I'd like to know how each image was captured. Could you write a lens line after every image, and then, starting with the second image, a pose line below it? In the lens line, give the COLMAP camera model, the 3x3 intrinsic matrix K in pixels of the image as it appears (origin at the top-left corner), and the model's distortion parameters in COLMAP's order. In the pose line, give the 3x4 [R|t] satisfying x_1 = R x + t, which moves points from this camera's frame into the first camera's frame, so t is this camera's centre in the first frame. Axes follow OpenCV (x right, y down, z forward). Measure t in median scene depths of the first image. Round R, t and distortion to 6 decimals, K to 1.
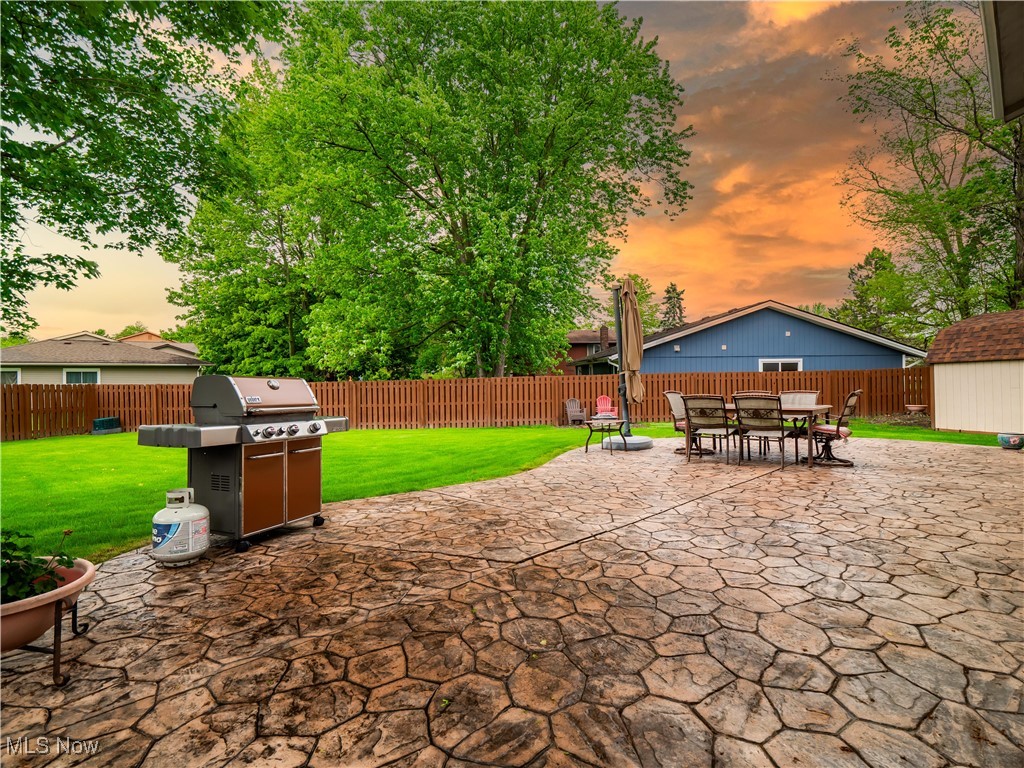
lens RADIAL K [[497.1, 0, 509.3], [0, 497.1, 387.7], [0, 0, 1]] dist [0.001739, -0.013725]
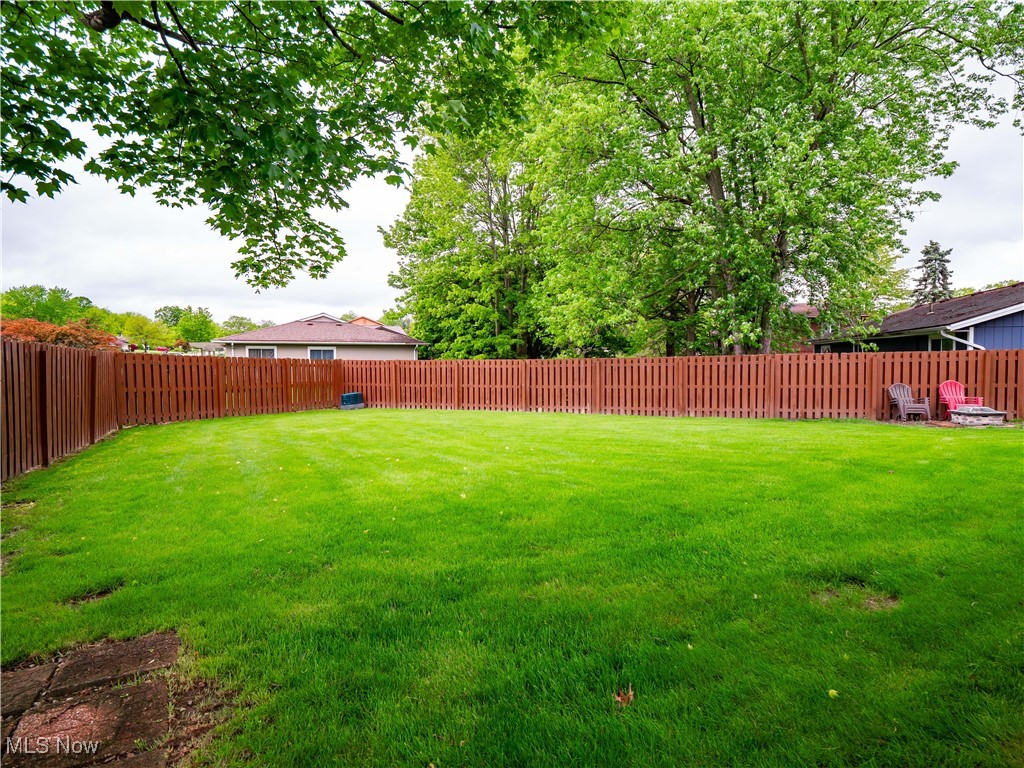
lens RADIAL K [[489.0, 0, 516.0], [0, 489.0, 380.2], [0, 0, 1]] dist [0.004932, -0.007259]
pose [[0.951269, 0.019446, -0.307748, -0.155488], [-0.013414, 0.999674, 0.021705, 0.007417], [0.308069, -0.016520, 0.951220, 0.127961]]
